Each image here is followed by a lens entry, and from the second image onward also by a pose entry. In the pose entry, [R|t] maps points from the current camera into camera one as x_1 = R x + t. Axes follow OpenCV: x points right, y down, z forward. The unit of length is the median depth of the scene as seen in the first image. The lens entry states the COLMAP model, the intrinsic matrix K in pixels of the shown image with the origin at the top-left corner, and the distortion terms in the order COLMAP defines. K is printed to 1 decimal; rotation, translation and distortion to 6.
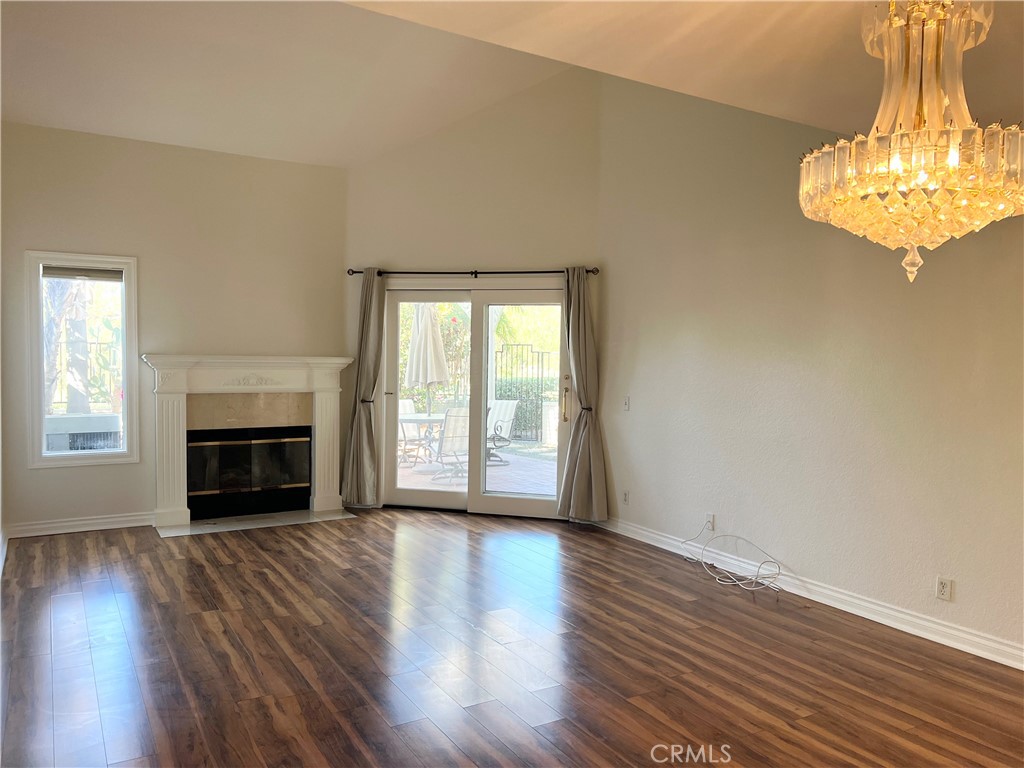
lens RADIAL K [[767.1, 0, 513.4], [0, 767.1, 382.9], [0, 0, 1]] dist [0.011682, 0.001578]
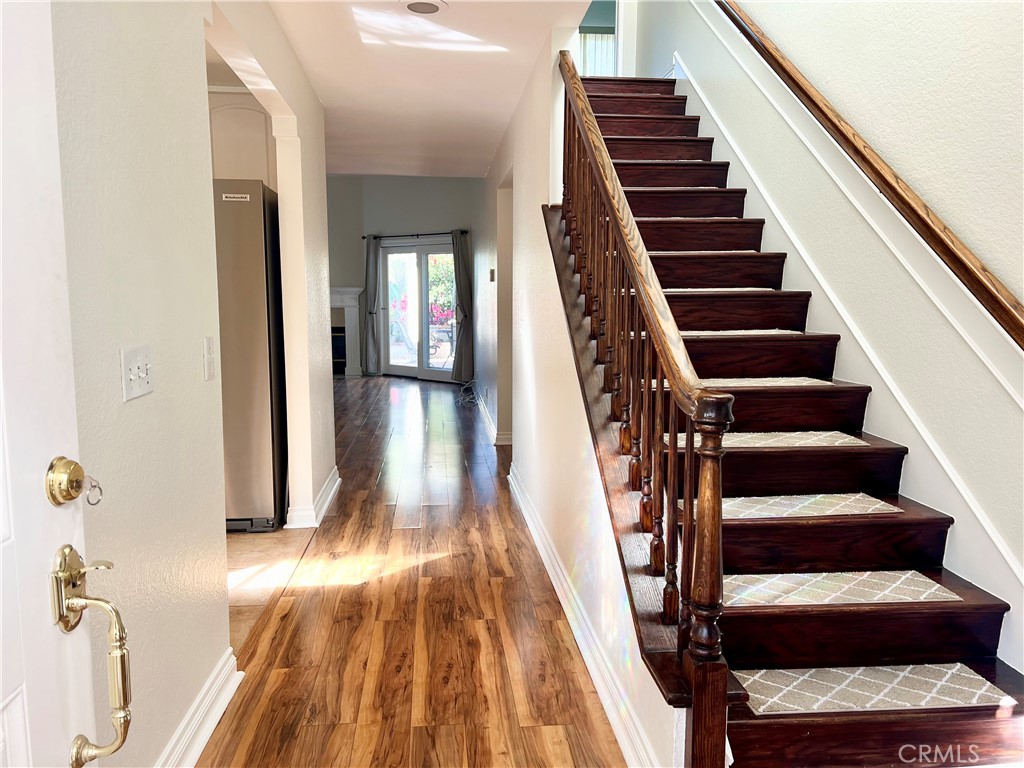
lens RADIAL K [[767.1, 0, 508.7], [0, 767.1, 384.1], [0, 0, 1]] dist [0.011682, 0.001578]
pose [[0.897706, 0.037781, -0.438972, 0.855957], [0.000653, 0.996201, 0.087077, 0.033473], [0.440595, -0.078456, 0.894271, -0.424386]]
